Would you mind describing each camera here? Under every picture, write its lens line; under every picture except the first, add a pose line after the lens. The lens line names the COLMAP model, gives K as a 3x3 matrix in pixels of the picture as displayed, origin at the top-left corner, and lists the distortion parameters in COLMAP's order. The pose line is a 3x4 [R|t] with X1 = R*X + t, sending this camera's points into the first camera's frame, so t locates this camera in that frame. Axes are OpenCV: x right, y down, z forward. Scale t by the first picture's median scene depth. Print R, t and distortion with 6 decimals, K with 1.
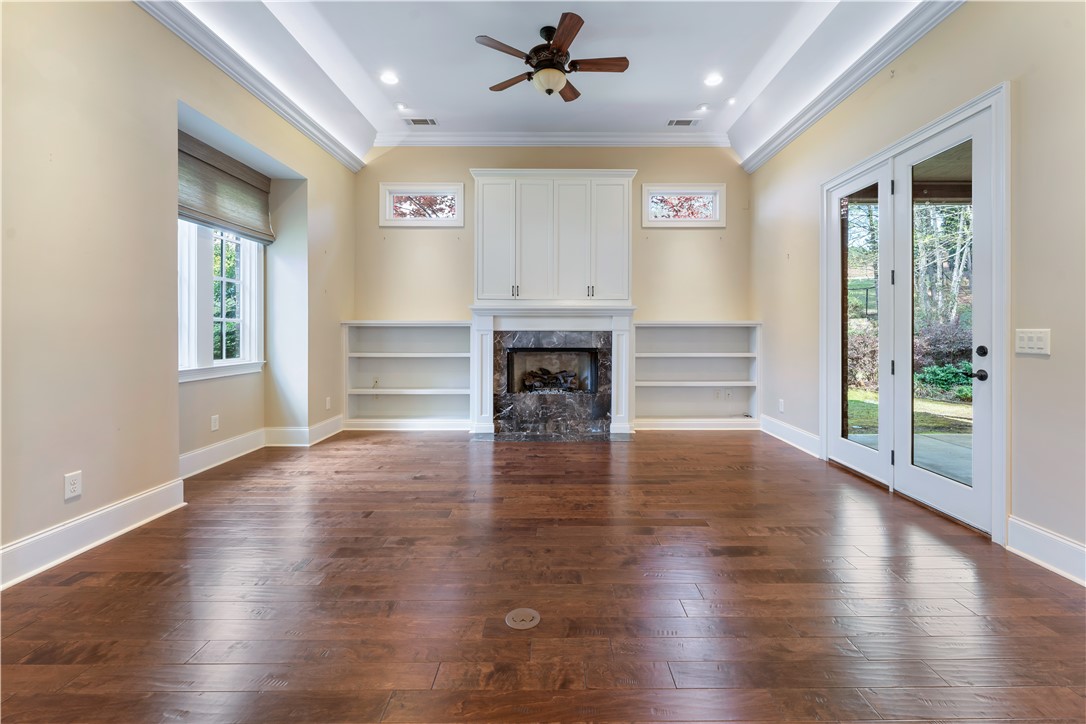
lens RADIAL K [[461.3, 0, 558.9], [0, 461.3, 330.6], [0, 0, 1]] dist [-0.001161, -0.000284]
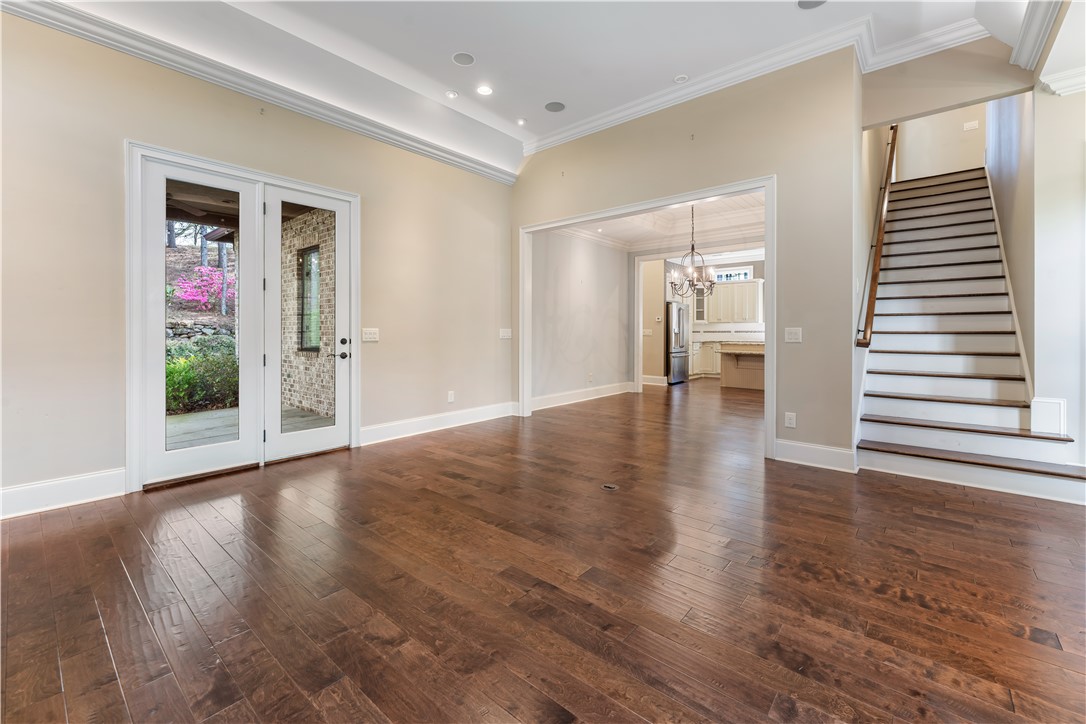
lens RADIAL K [[460.9, 0, 528.3], [0, 460.9, 335.7], [0, 0, 1]] dist [0.002277, 0.000388]
pose [[-0.742889, -0.007513, 0.669373, -0.363446], [0.001068, 0.999922, 0.012408, 0.001429], [-0.669414, 0.009933, -0.742823, 0.884861]]
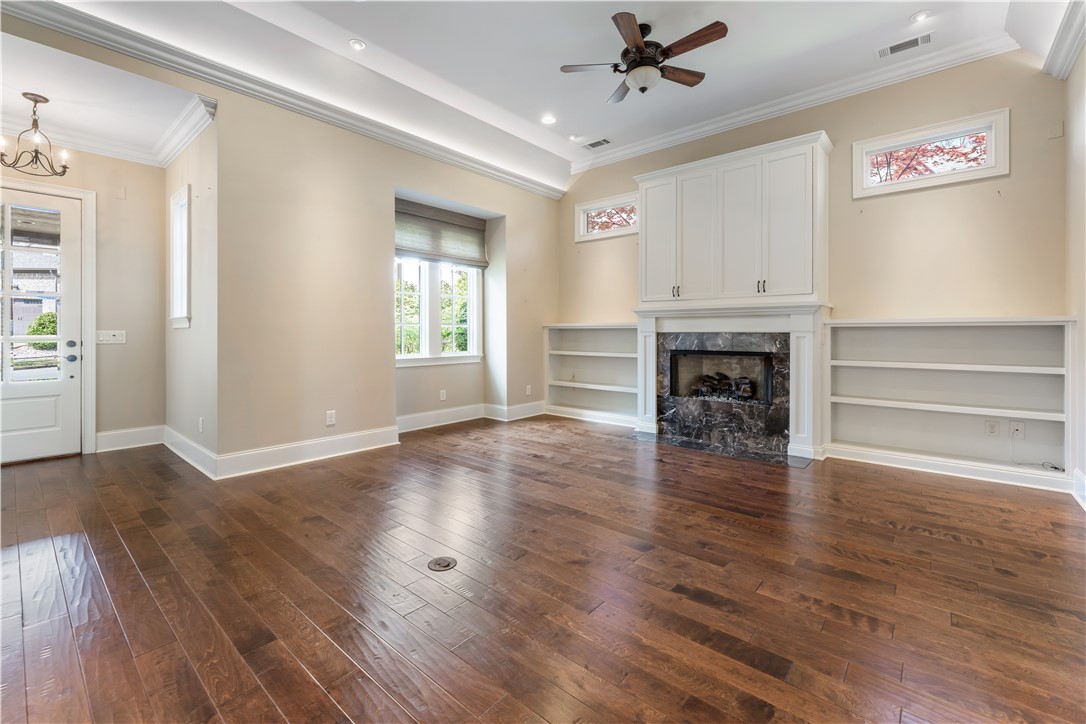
lens RADIAL K [[454.4, 0, 541.5], [0, 454.4, 330.4], [0, 0, 1]] dist [0.001801, 0.000005]
pose [[0.754813, -0.004315, -0.655926, 0.316663], [-0.000232, 0.999977, -0.006845, 0.003205], [0.655940, 0.005319, 0.754794, 0.086931]]
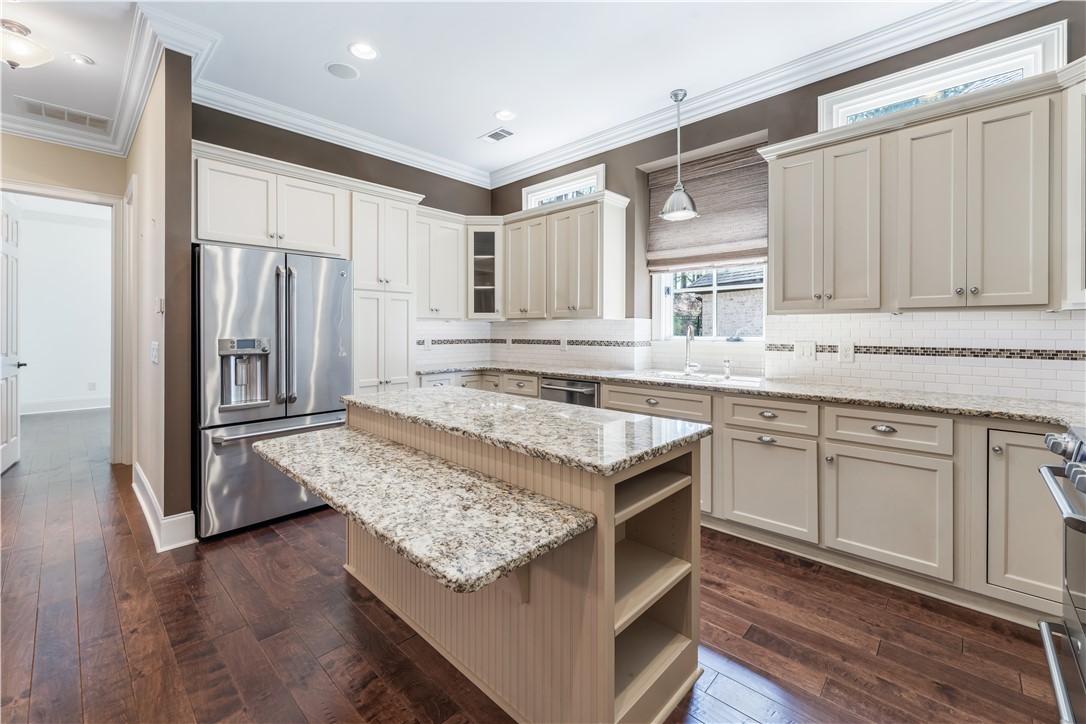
lens RADIAL K [[454.4, 0, 541.5], [0, 454.4, 330.4], [0, 0, 1]] dist [0.001801, 0.000005]
pose [[-0.716421, -0.003095, 0.697661, -0.178504], [0.000455, 0.999988, 0.004903, -0.014710], [-0.697668, 0.003830, -0.716411, -0.692905]]
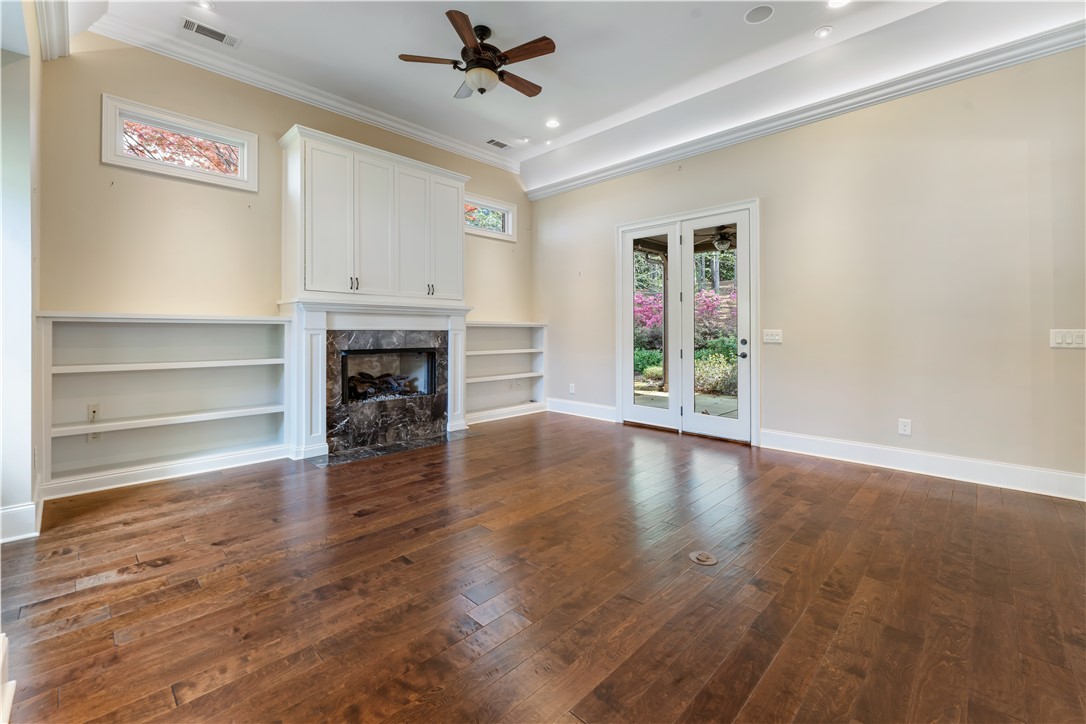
lens RADIAL K [[449.3, 0, 555.3], [0, 449.3, 327.3], [0, 0, 1]] dist [0.002032, 0.000023]
pose [[0.697748, 0.007073, 0.716309, -0.429150], [-0.001586, 0.999964, -0.008329, 0.001723], [-0.716342, 0.004676, 0.697734, 0.147874]]
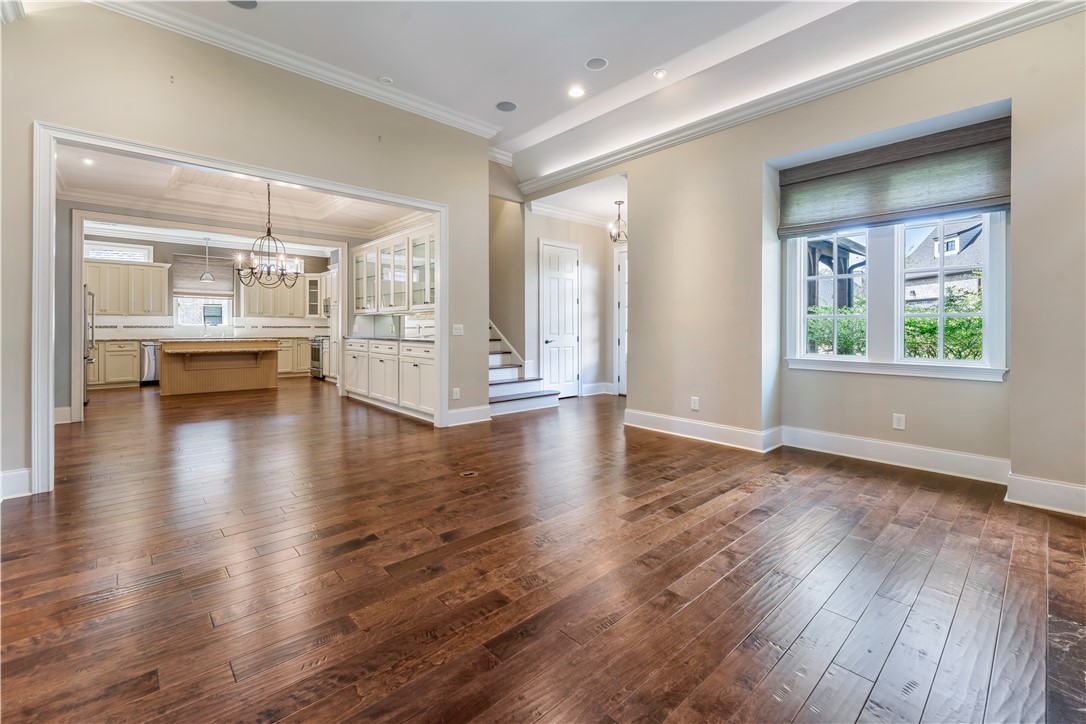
lens RADIAL K [[462.0, 0, 555.0], [0, 462.0, 324.8], [0, 0, 1]] dist [0.000699, -0.000037]
pose [[-0.731847, -0.006709, -0.681436, 0.338302], [-0.004950, 0.999977, -0.004529, 0.002750], [0.681451, 0.000058, -0.731863, 0.917587]]
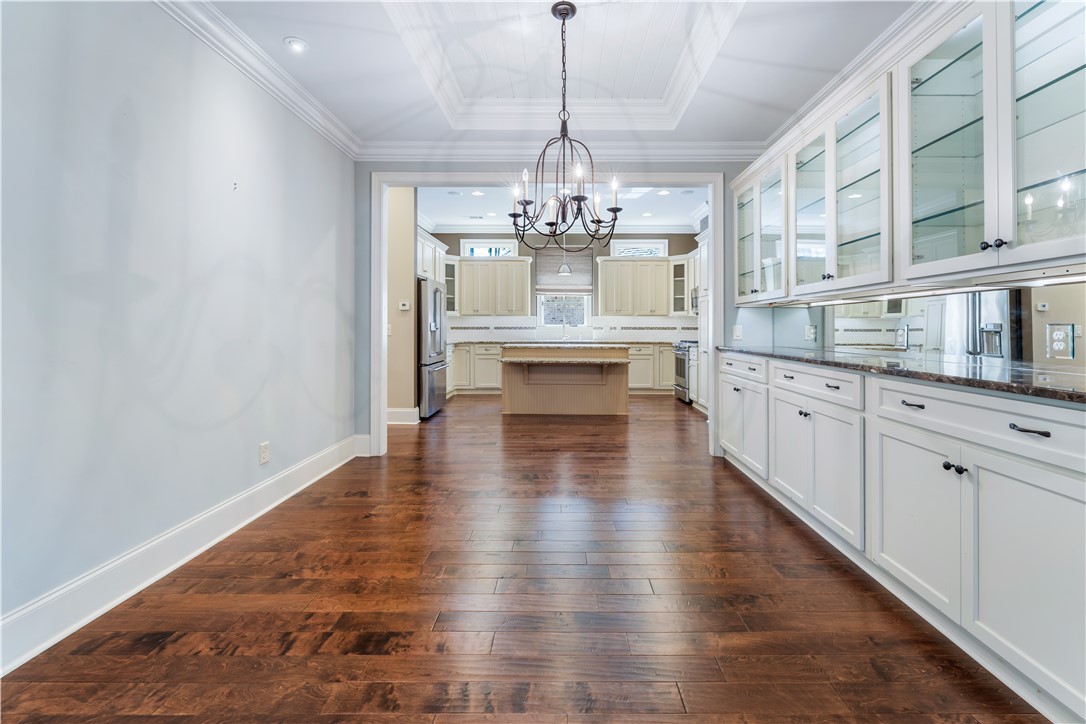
lens RADIAL K [[462.9, 0, 568.4], [0, 462.9, 327.8], [0, 0, 1]] dist [0.010143, 0.000005]
pose [[-0.999990, -0.003258, -0.003051, 0.102881], [-0.003274, 0.999981, 0.005174, 0.000214], [0.003034, 0.005184, -0.999982, 0.228493]]
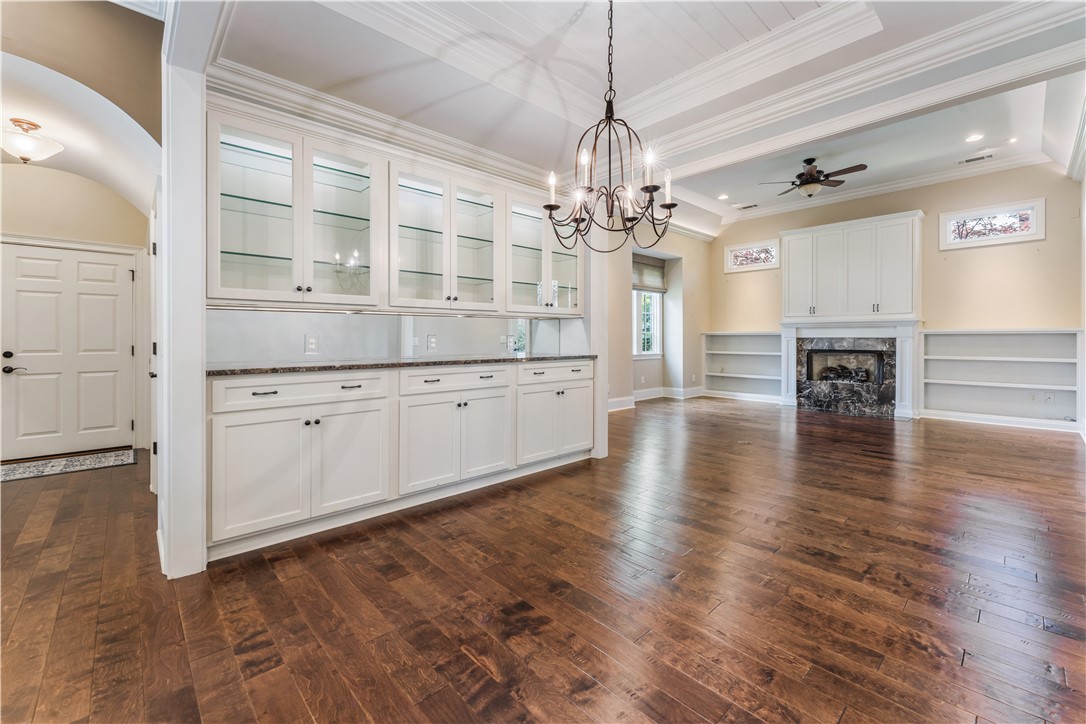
lens RADIAL K [[457.4, 0, 546.7], [0, 457.4, 340.0], [0, 0, 1]] dist [-0.004047, -0.000046]
pose [[0.688178, 0.000651, -0.725542, 0.371472], [0.000204, 0.999999, 0.001091, 0.006059], [0.725542, -0.000899, 0.688177, -0.597517]]
